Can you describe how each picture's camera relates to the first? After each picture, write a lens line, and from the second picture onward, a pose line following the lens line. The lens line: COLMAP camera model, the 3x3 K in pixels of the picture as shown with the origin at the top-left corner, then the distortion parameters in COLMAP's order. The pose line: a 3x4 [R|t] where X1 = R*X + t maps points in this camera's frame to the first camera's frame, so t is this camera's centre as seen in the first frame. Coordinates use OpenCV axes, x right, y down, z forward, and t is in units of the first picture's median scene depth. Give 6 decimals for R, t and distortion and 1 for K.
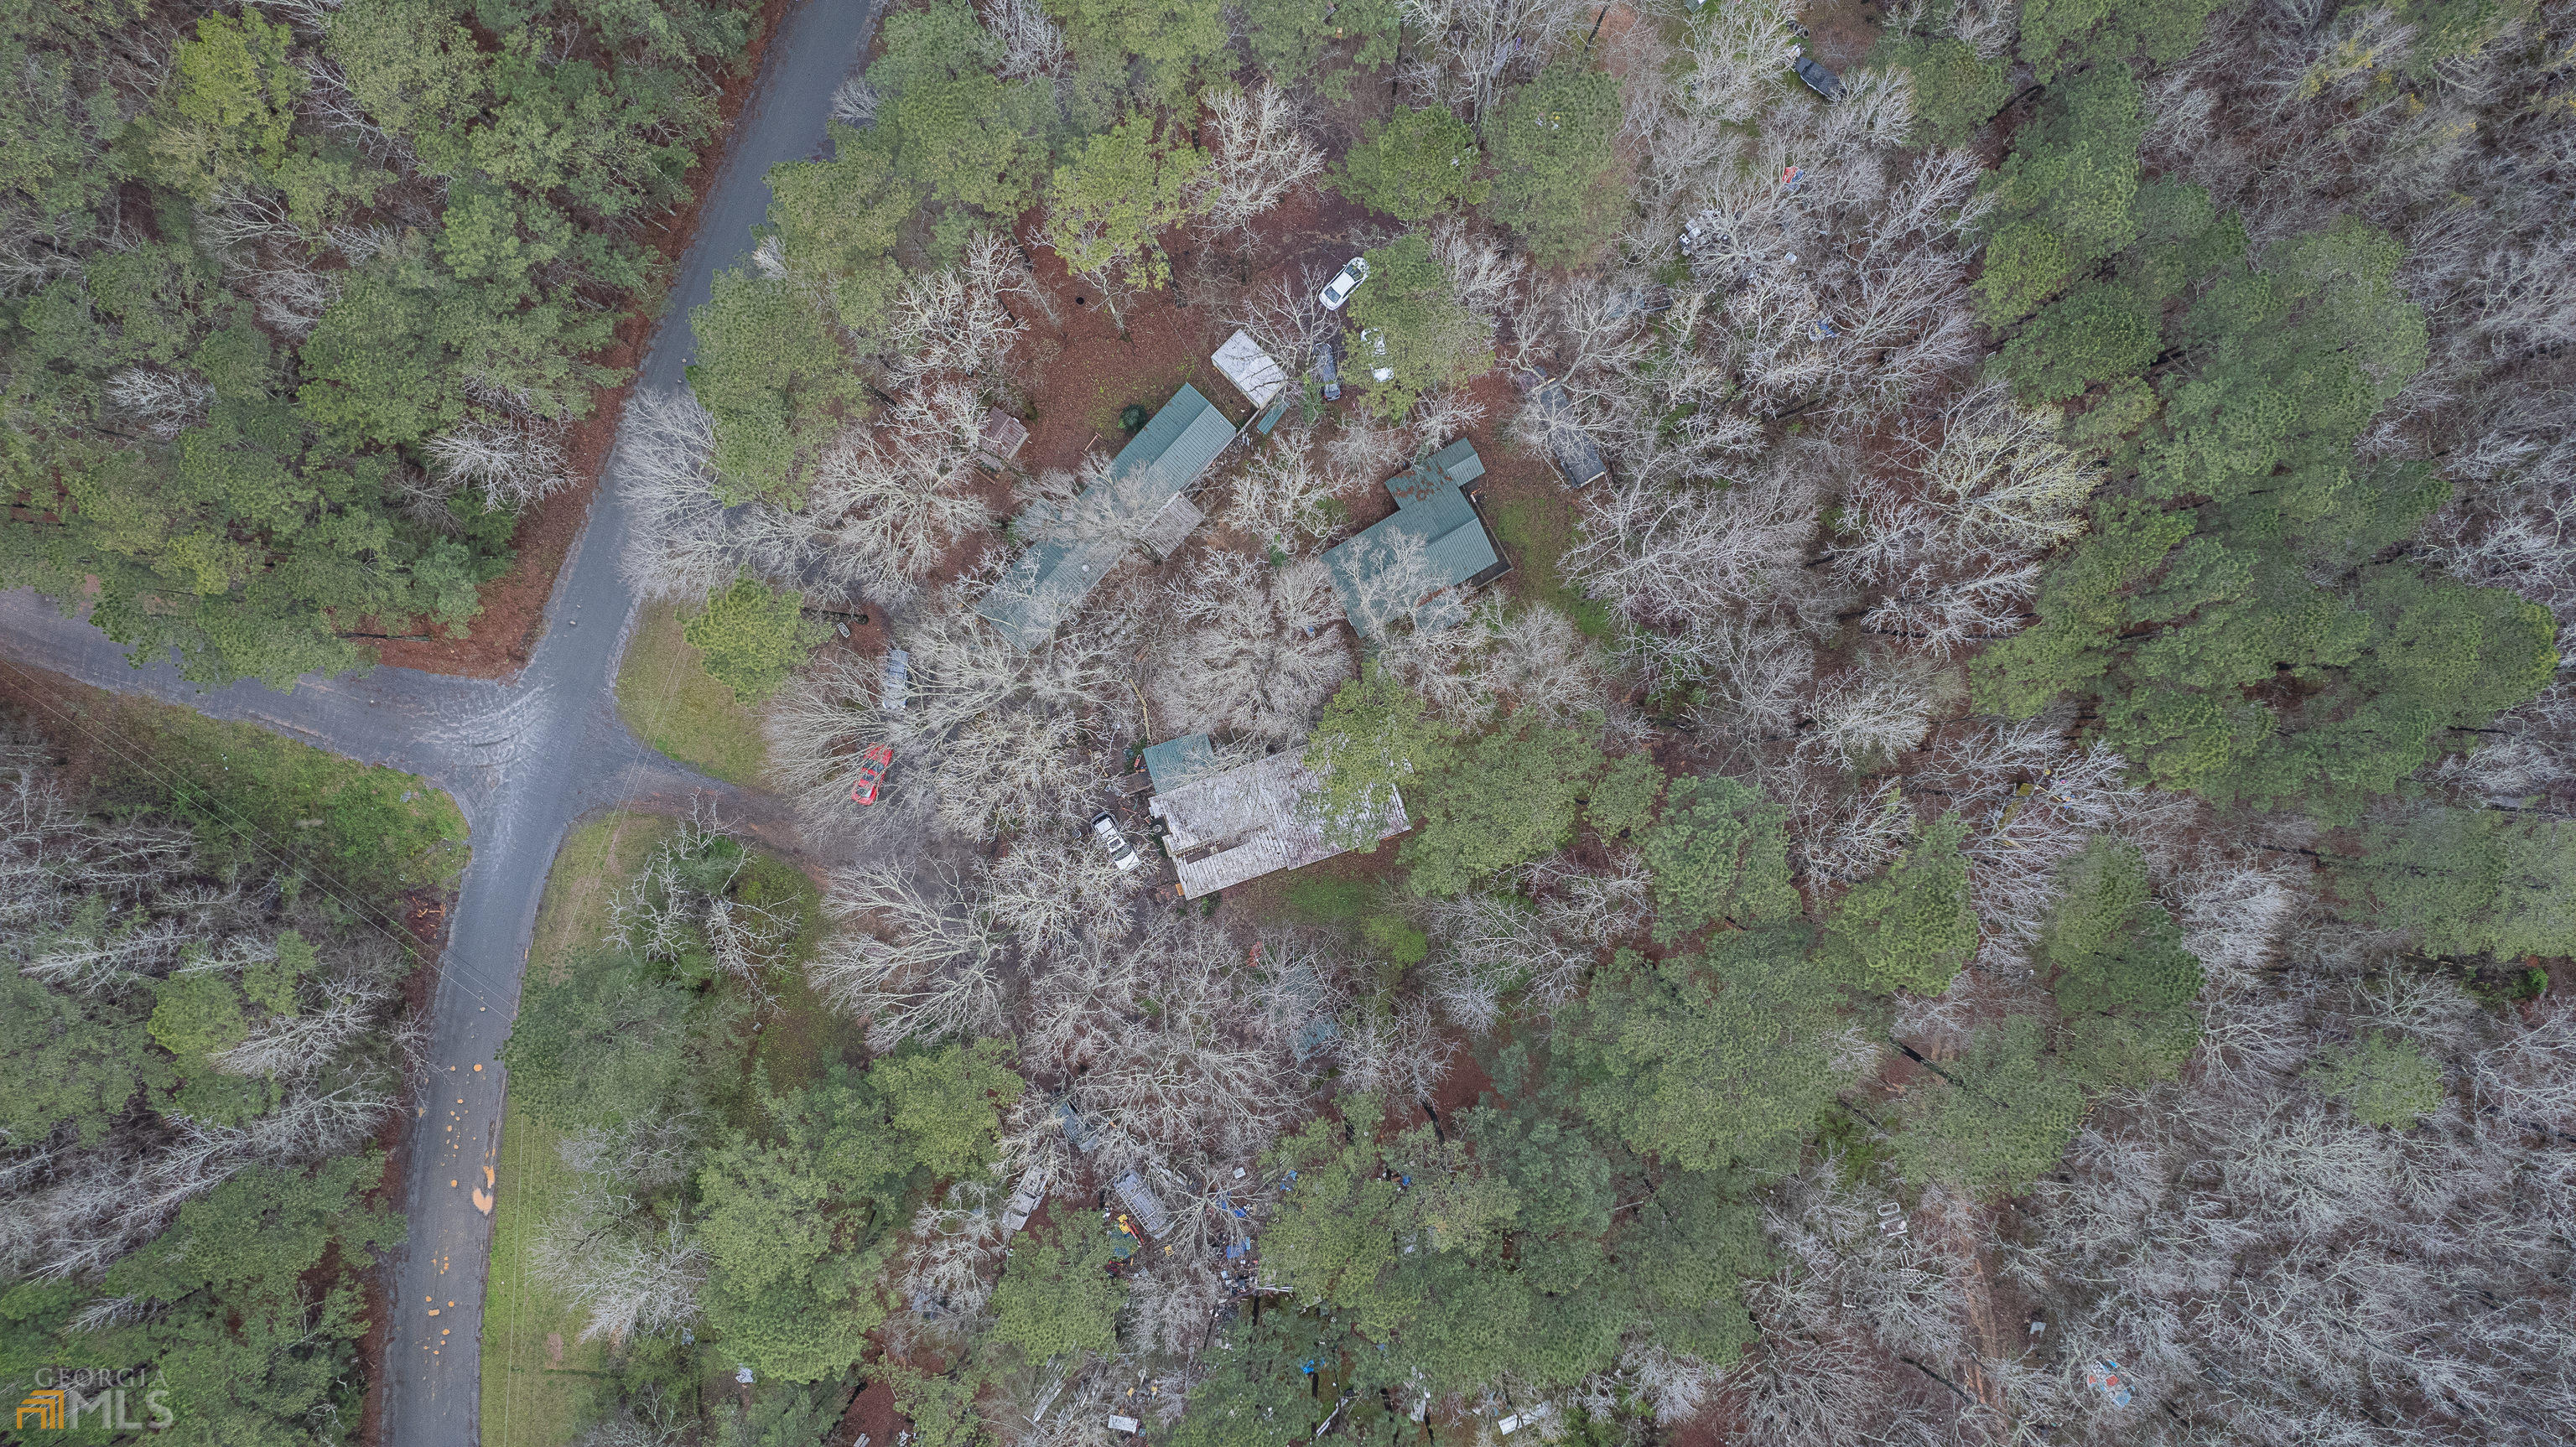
lens RADIAL K [[1647.6, 0, 1290.5], [0, 1647.6, 762.6], [0, 0, 1]] dist [-0.079458, 0.079445]
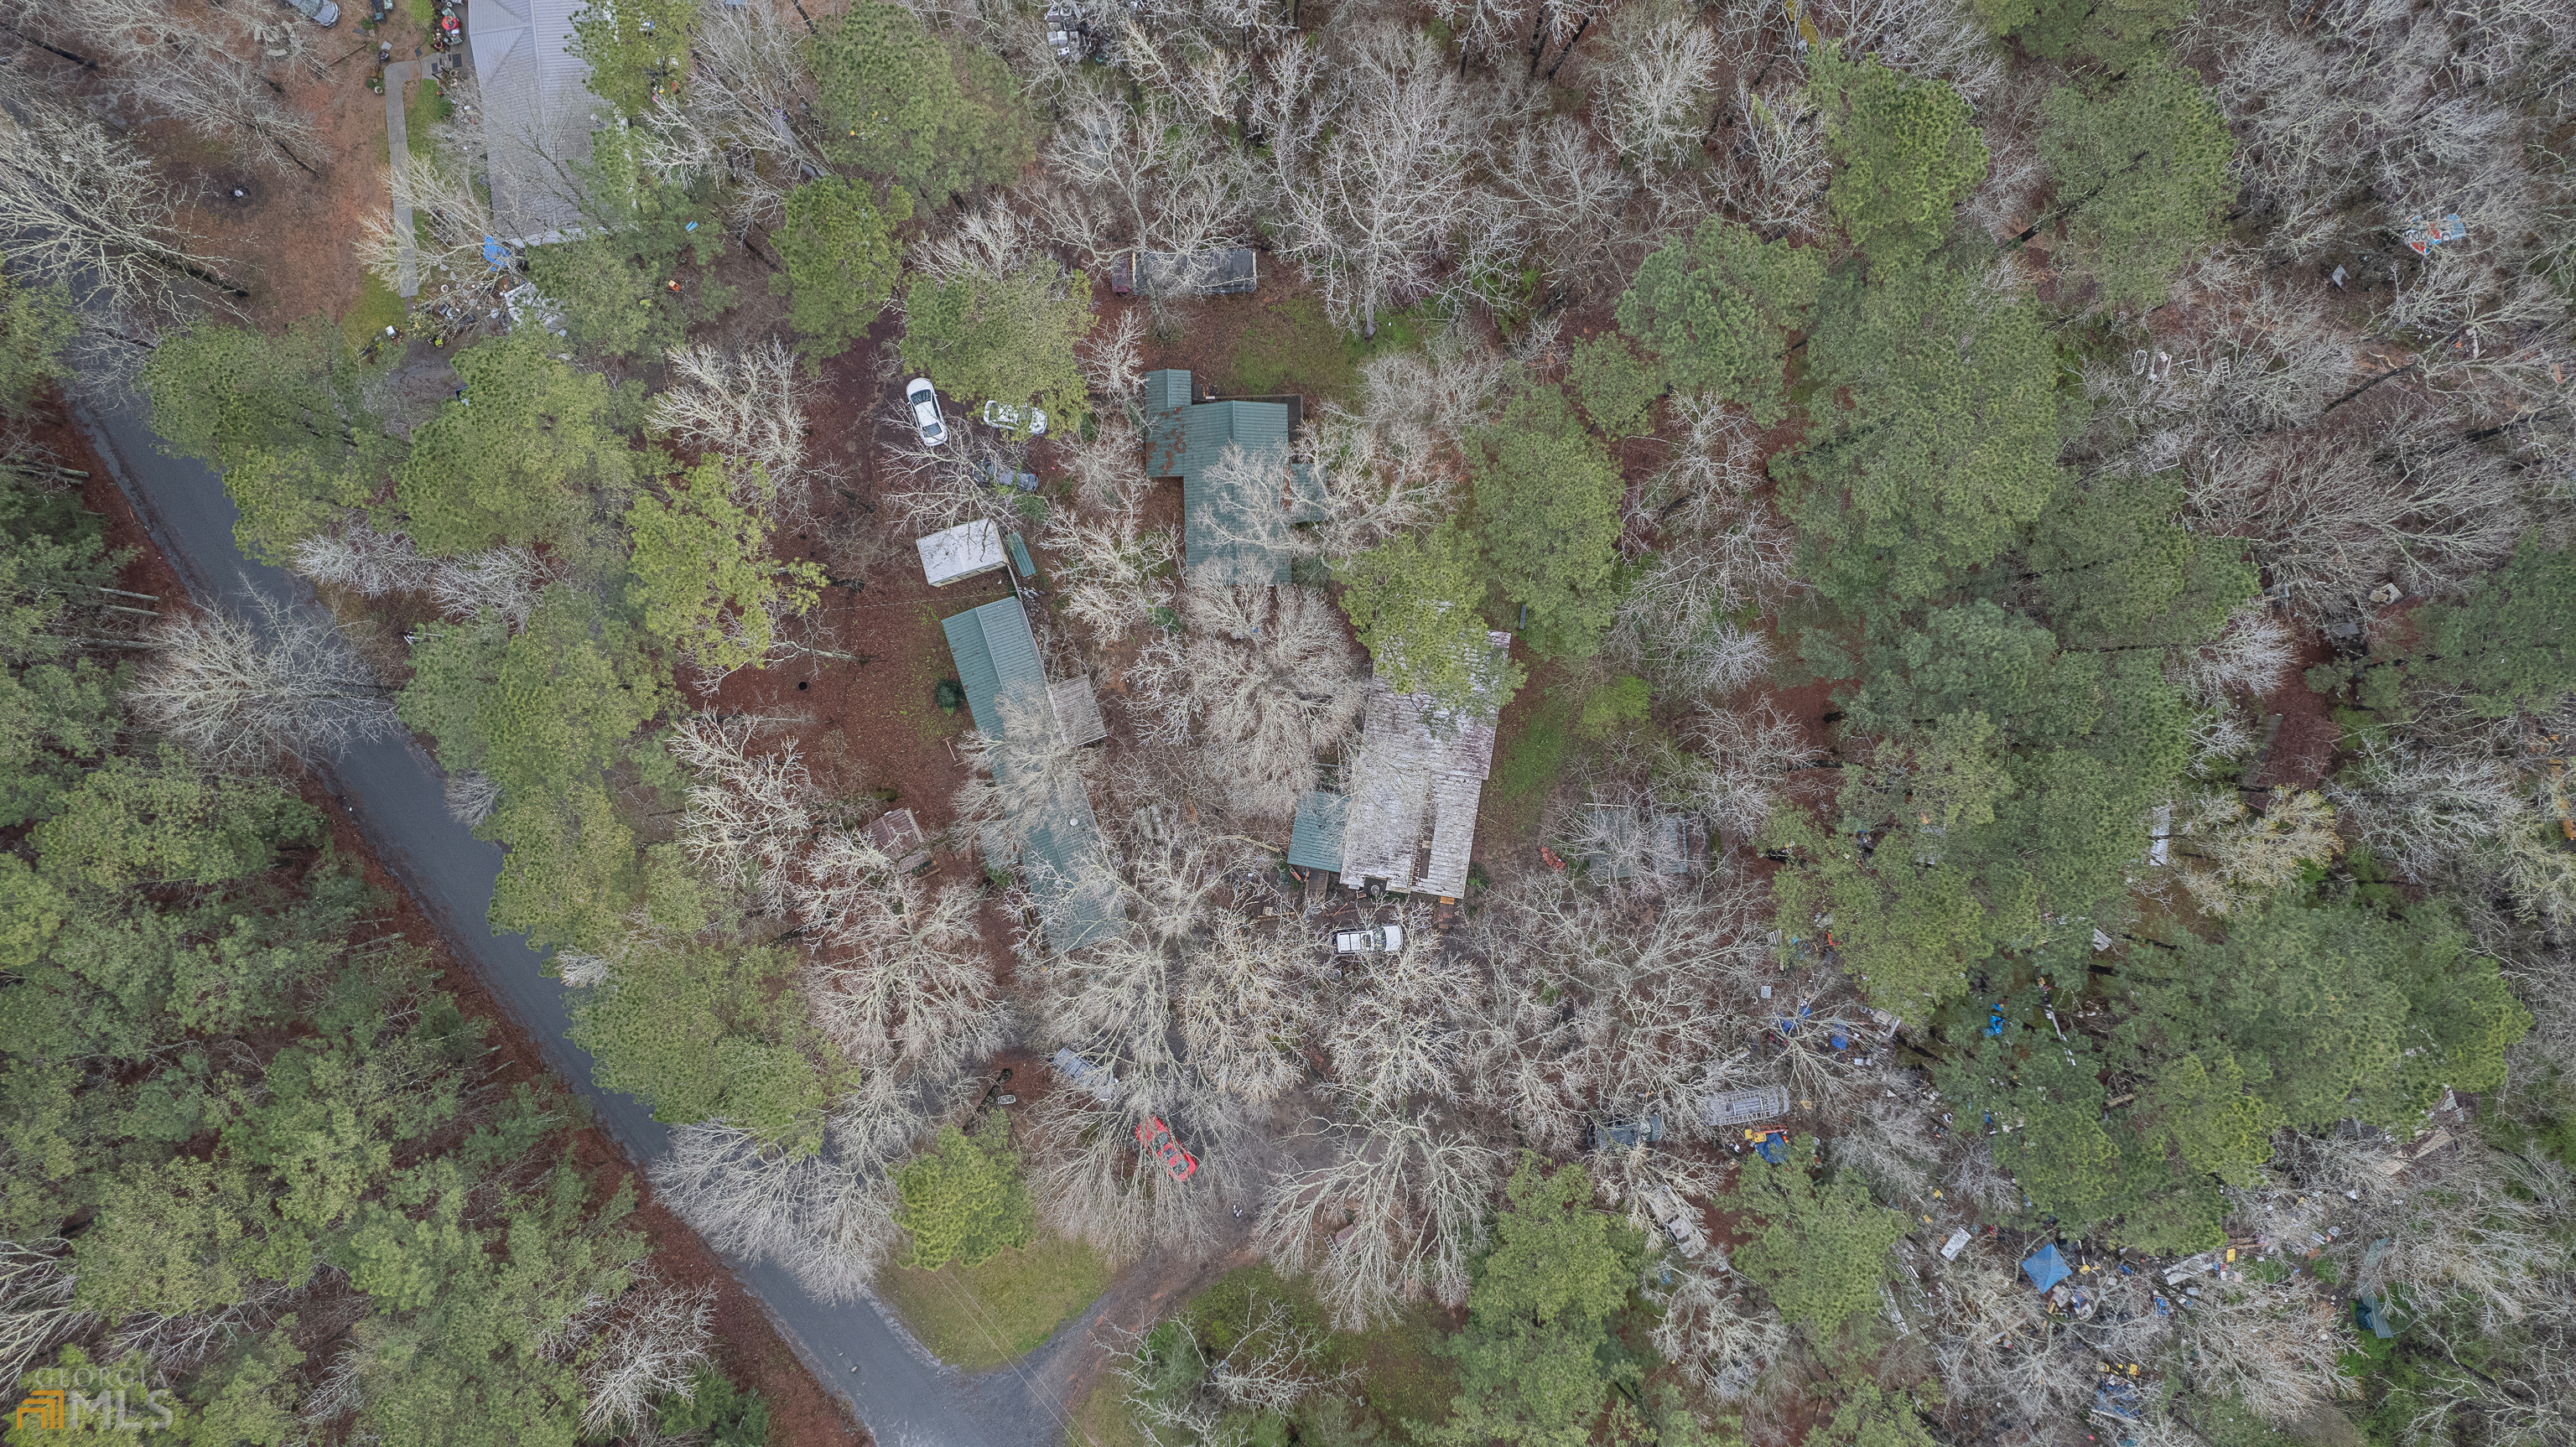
lens RADIAL K [[1647.6, 0, 1290.5], [0, 1647.6, 762.6], [0, 0, 1]] dist [-0.079458, 0.079445]
pose [[0.468180, -0.883560, -0.011361, -0.038458], [0.883306, 0.468318, -0.021174, -0.015021], [0.024029, -0.000122, 0.999711, 0.150216]]
